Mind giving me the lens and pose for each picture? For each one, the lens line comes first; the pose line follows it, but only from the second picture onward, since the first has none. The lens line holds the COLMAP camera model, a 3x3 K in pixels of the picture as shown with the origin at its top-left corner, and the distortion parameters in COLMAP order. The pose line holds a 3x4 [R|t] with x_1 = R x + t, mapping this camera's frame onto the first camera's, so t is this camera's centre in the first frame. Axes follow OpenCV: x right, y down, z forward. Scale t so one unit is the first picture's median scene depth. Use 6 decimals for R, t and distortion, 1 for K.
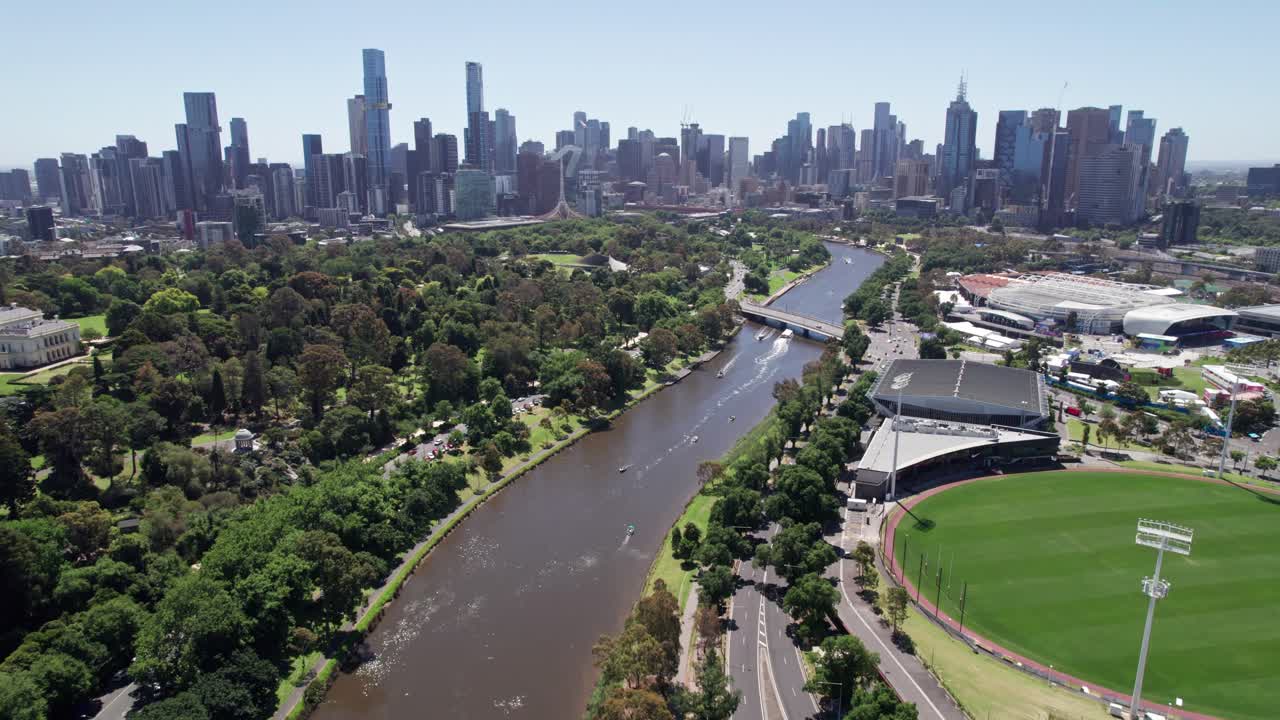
lens RADIAL K [[823.9, 0, 637.8], [0, 823.9, 356.8], [0, 0, 1]] dist [-0.072887, 0.059340]
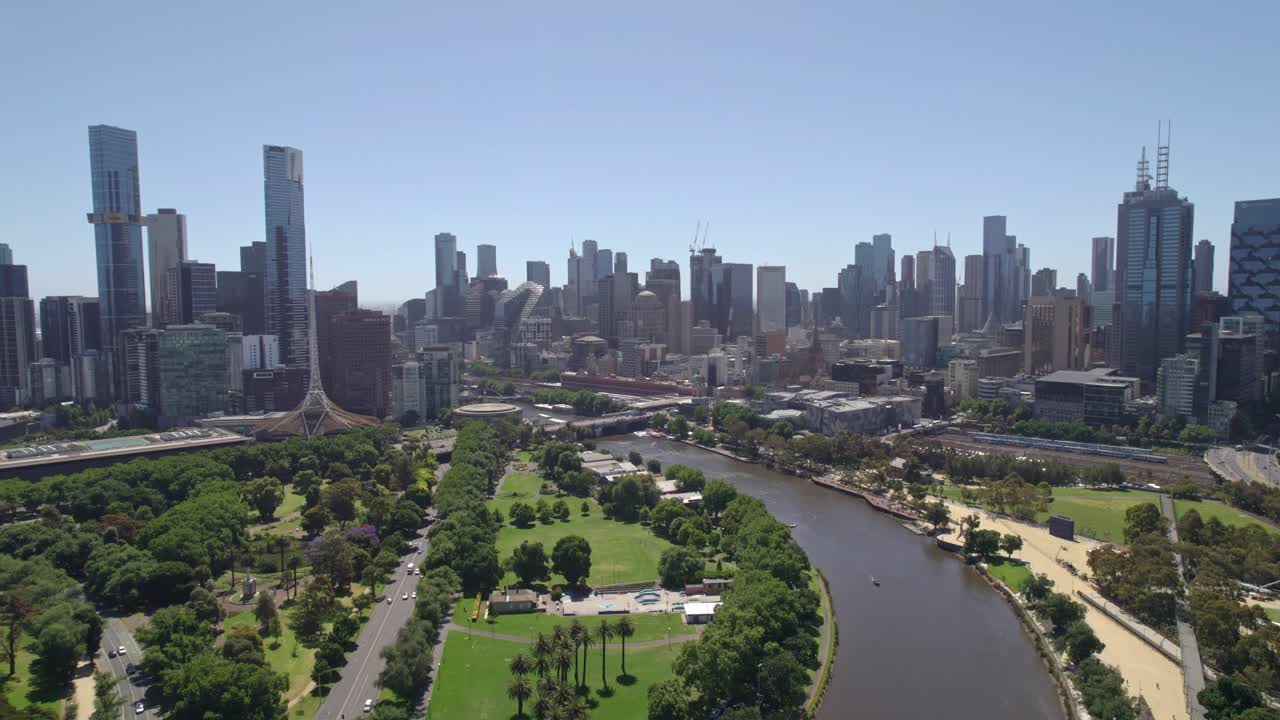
lens RADIAL K [[823.9, 0, 637.8], [0, 823.9, 356.8], [0, 0, 1]] dist [-0.072887, 0.059340]
pose [[0.991511, 0.001395, -0.130014, 0.098876], [-0.022643, 0.986516, -0.162093, -0.082909], [0.128035, 0.163661, 0.978173, 0.335413]]
